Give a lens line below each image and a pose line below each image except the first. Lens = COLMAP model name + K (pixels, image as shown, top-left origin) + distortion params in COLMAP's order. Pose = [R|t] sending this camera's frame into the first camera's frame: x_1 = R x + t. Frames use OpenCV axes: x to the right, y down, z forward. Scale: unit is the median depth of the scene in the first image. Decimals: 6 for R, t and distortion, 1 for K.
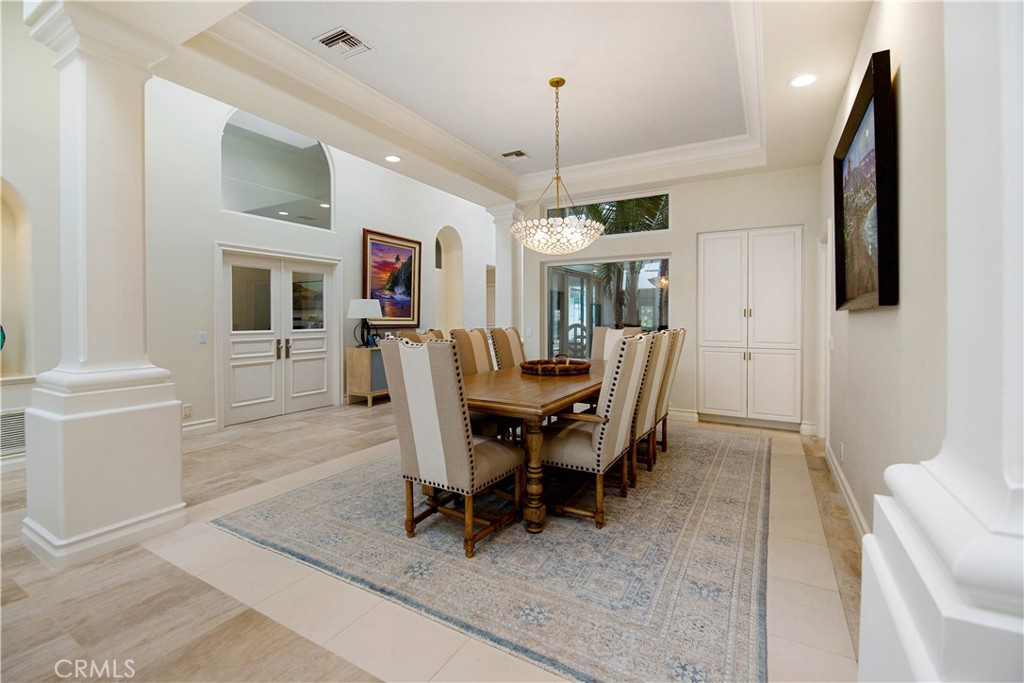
lens RADIAL K [[452.9, 0, 510.7], [0, 452.9, 320.0], [0, 0, 1]] dist [0.000298, -0.010809]
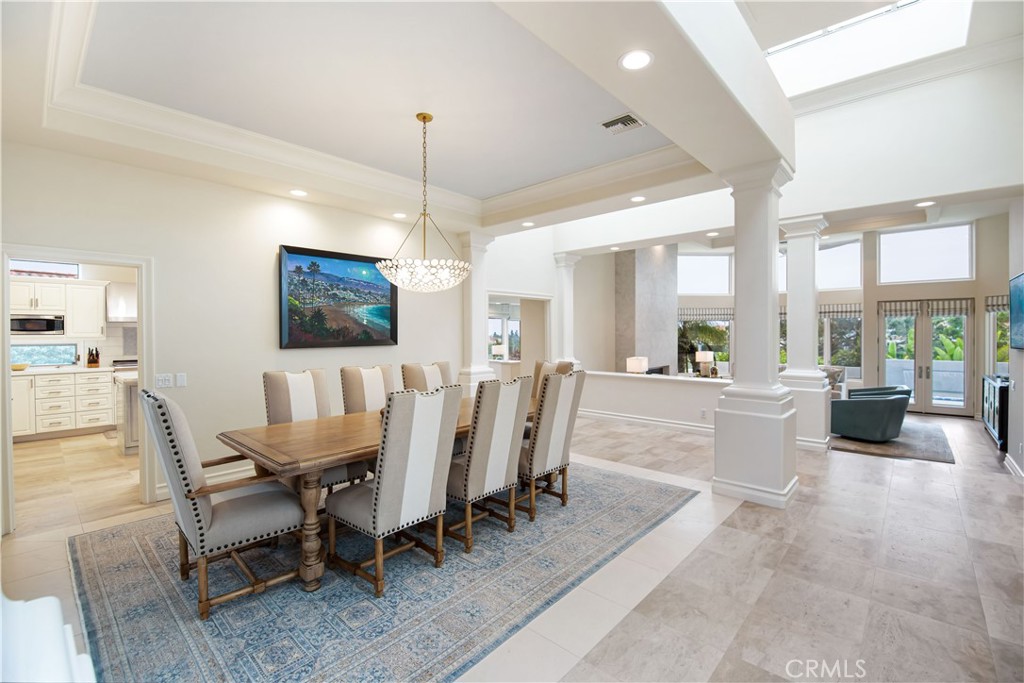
lens RADIAL K [[446.5, 0, 517.9], [0, 446.5, 338.5], [0, 0, 1]] dist [0.001252, -0.010341]
pose [[-0.978086, 0.006786, 0.208091, -0.317825], [0.010728, 0.999784, 0.017823, -0.069876], [-0.207925, 0.019665, -0.977947, 2.058258]]
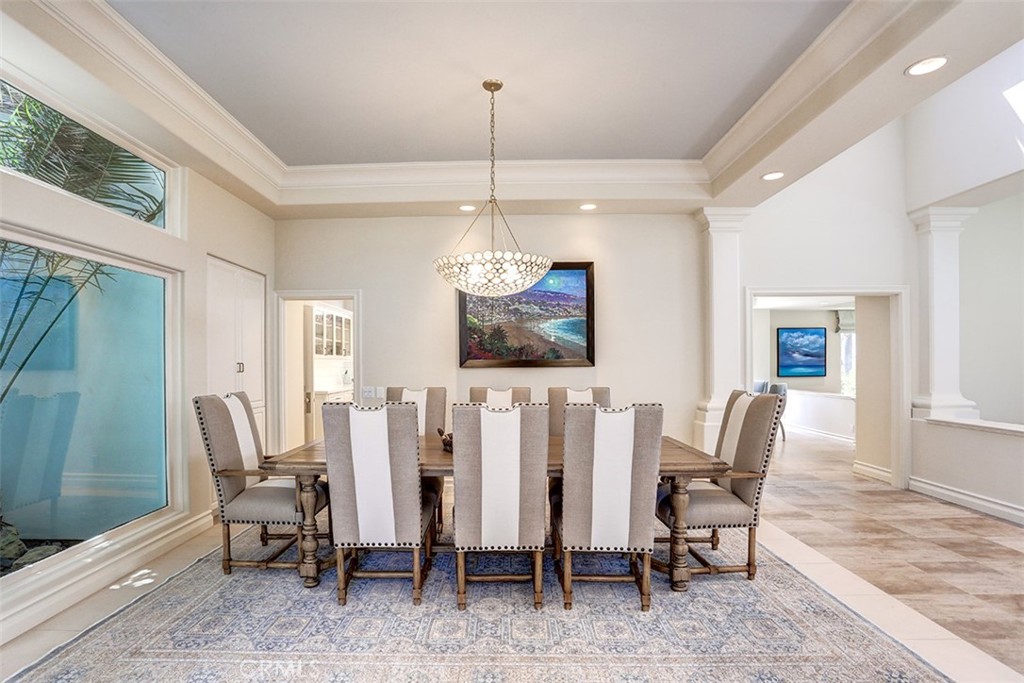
lens RADIAL K [[518.7, 0, 509.1], [0, 518.7, 365.8], [0, 0, 1]] dist [-0.028558, 0.000425]
pose [[-0.477039, 0.004347, 0.878871, -0.771584], [0.012647, 0.999918, 0.001919, -0.029793], [-0.878791, 0.012031, -0.477055, 1.533787]]
